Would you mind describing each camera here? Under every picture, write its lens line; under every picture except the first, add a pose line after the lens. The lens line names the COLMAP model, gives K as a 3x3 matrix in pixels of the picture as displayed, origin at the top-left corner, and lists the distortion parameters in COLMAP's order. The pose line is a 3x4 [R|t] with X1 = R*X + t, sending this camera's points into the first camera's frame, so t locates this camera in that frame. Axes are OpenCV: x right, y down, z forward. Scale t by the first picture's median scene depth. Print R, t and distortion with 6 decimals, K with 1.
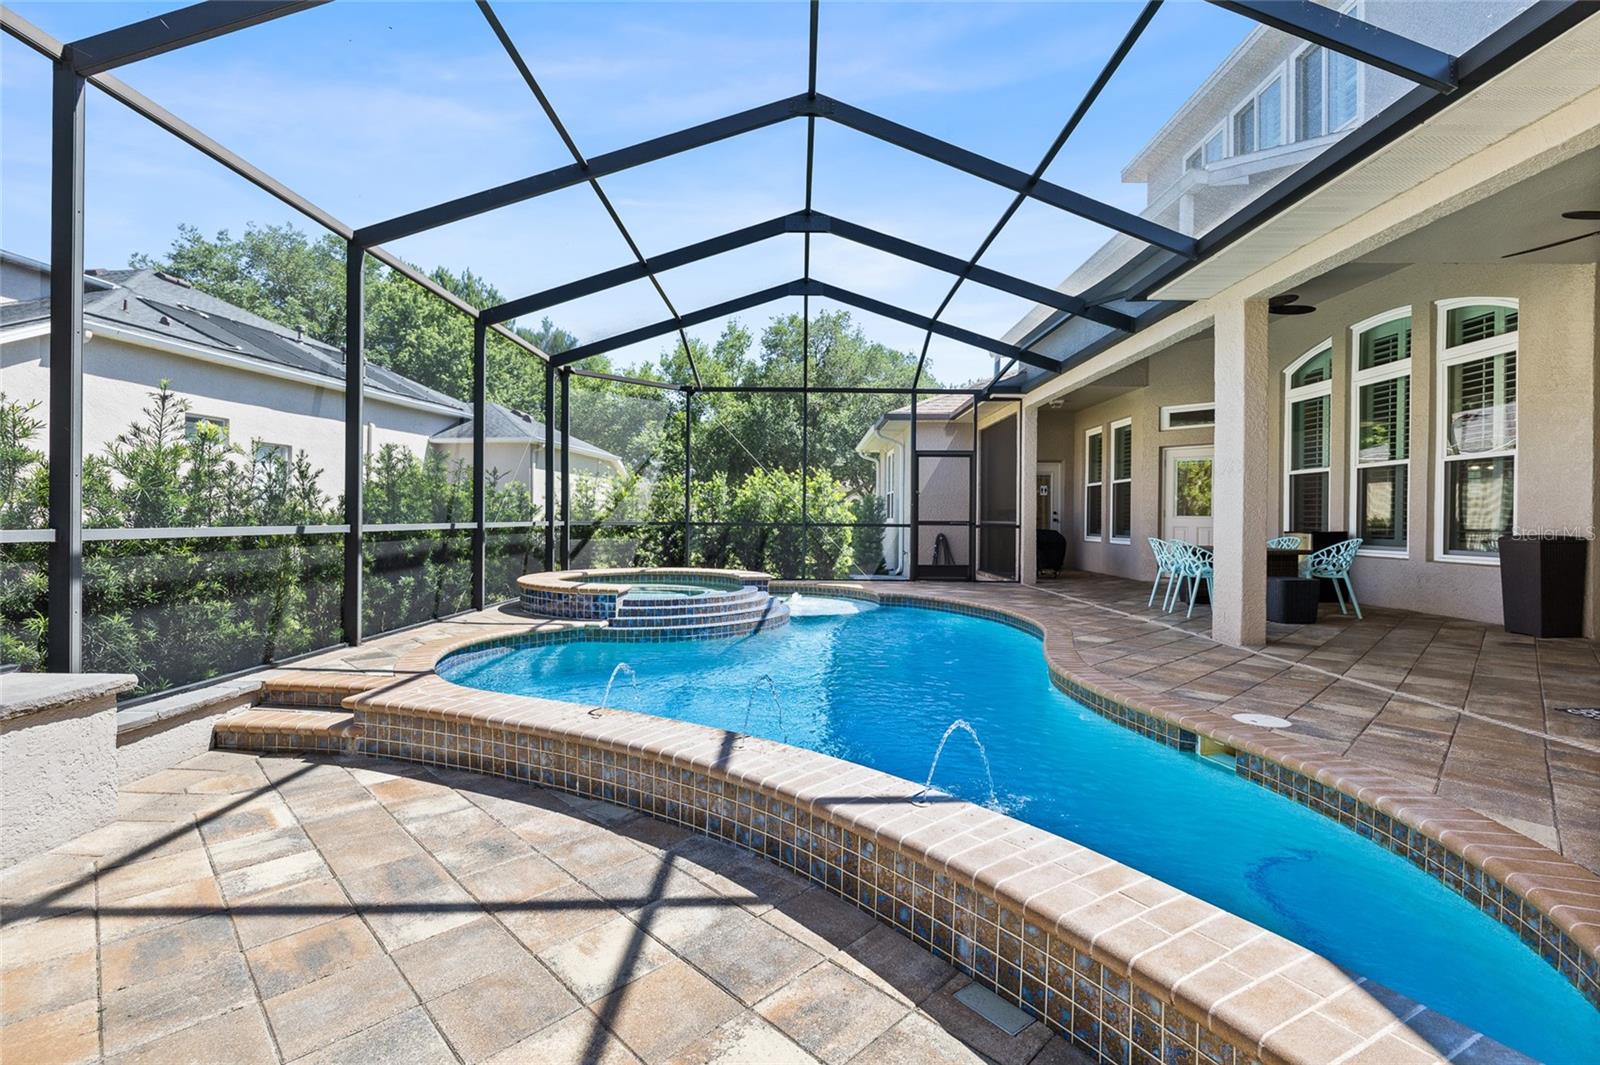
lens RADIAL K [[733.7, 0, 800.6], [0, 733.7, 524.6], [0, 0, 1]] dist [-0.001735, -0.000071]
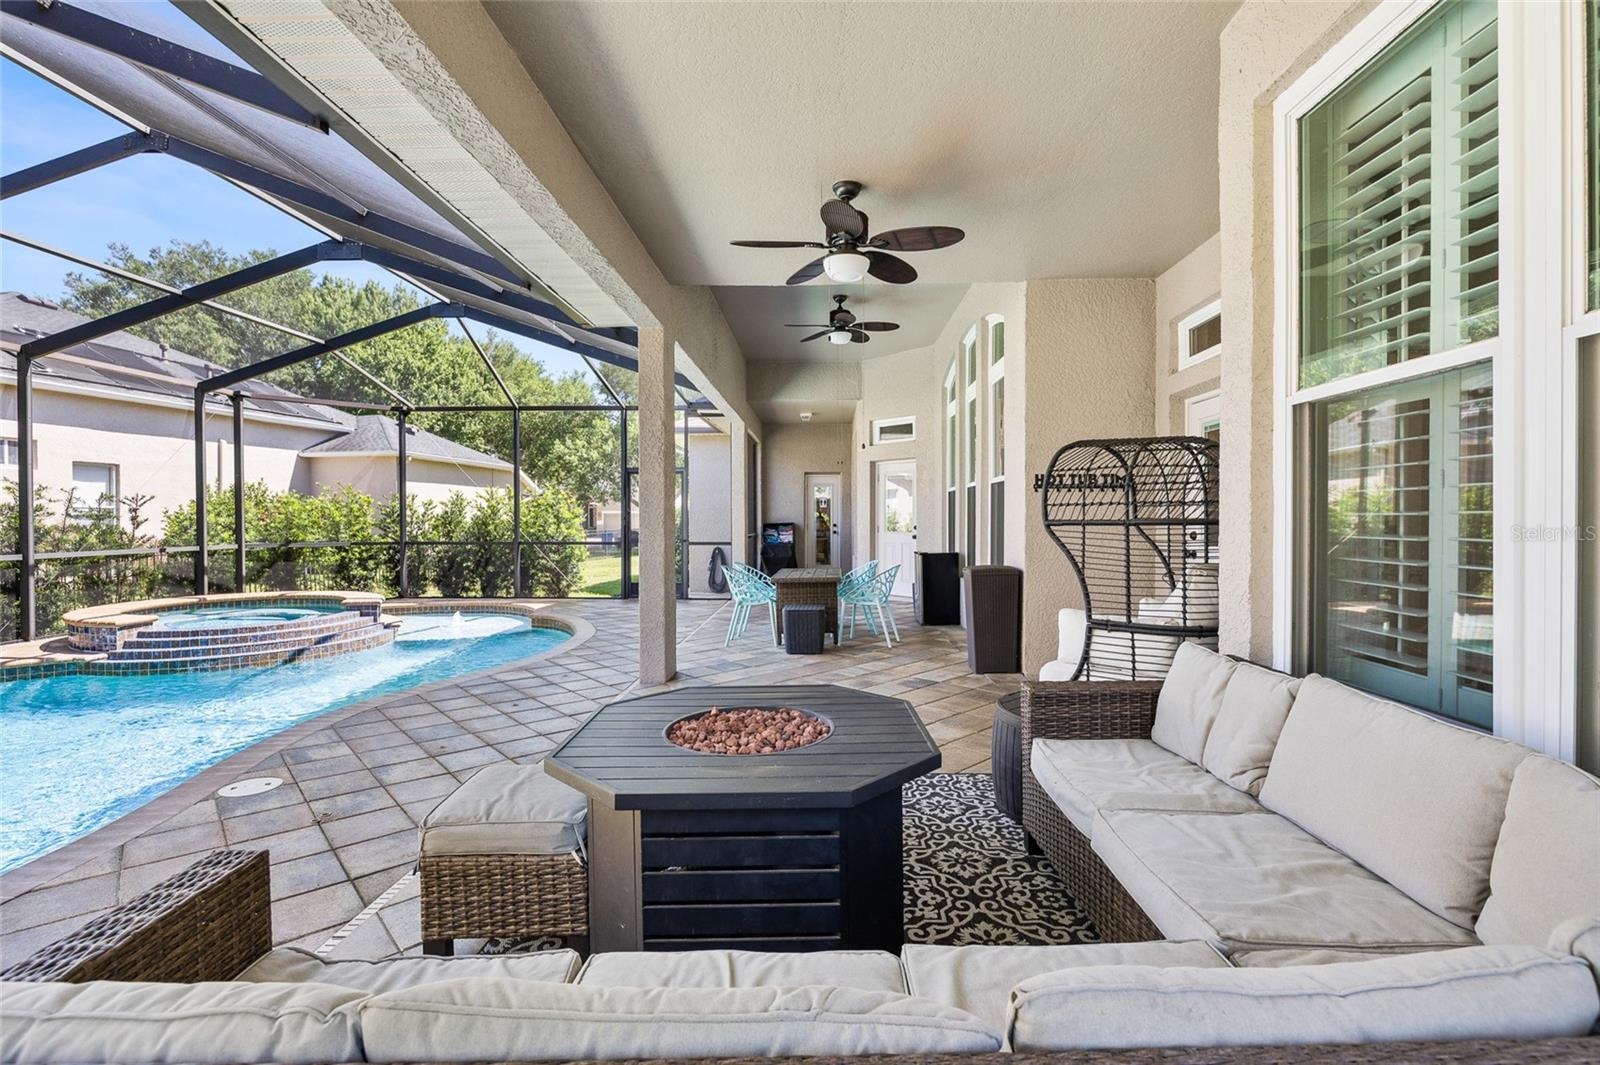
lens RADIAL K [[733.7, 0, 800.6], [0, 733.7, 524.6], [0, 0, 1]] dist [-0.001735, -0.000071]
pose [[0.999613, -0.010177, -0.025882, 0.655368], [0.010138, 0.999947, -0.001629, -0.031288], [0.025897, 0.001366, 0.999664, 0.020334]]
